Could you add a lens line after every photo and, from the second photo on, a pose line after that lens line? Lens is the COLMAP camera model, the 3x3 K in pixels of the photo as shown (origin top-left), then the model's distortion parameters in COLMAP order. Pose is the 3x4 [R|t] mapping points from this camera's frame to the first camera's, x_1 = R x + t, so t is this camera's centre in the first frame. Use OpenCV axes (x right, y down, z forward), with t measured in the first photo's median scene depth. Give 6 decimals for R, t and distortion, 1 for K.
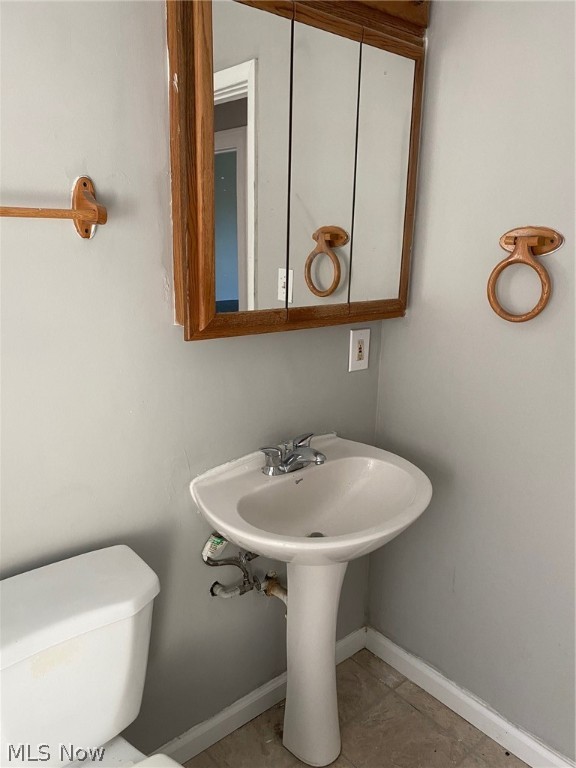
lens RADIAL K [[589.4, 0, 288.0], [0, 589.4, 384.0], [0, 0, 1]] dist [0.010387, -0.001528]
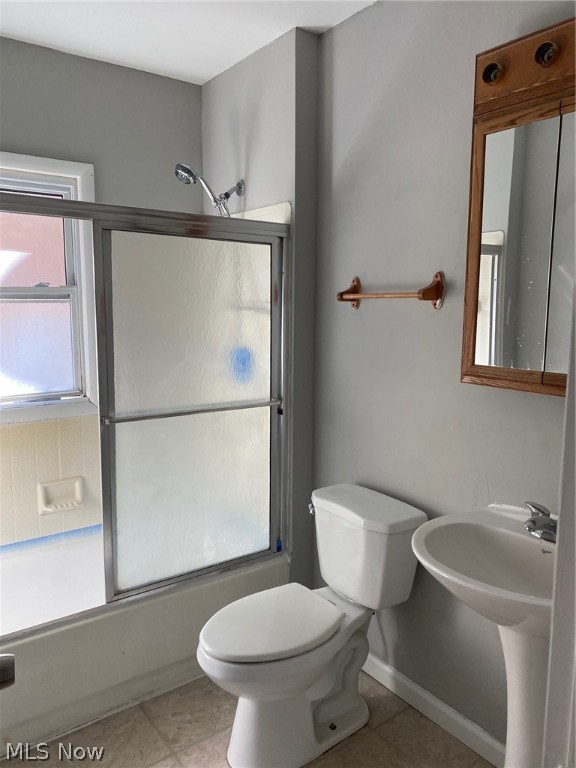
lens RADIAL K [[589.4, 0, 288.0], [0, 589.4, 384.0], [0, 0, 1]] dist [0.010387, -0.001528]
pose [[-0.083514, 0.122116, -0.988996, 1.069242], [-0.247575, 0.958803, 0.139294, -0.143129], [0.965263, 0.256484, -0.049841, 0.612866]]
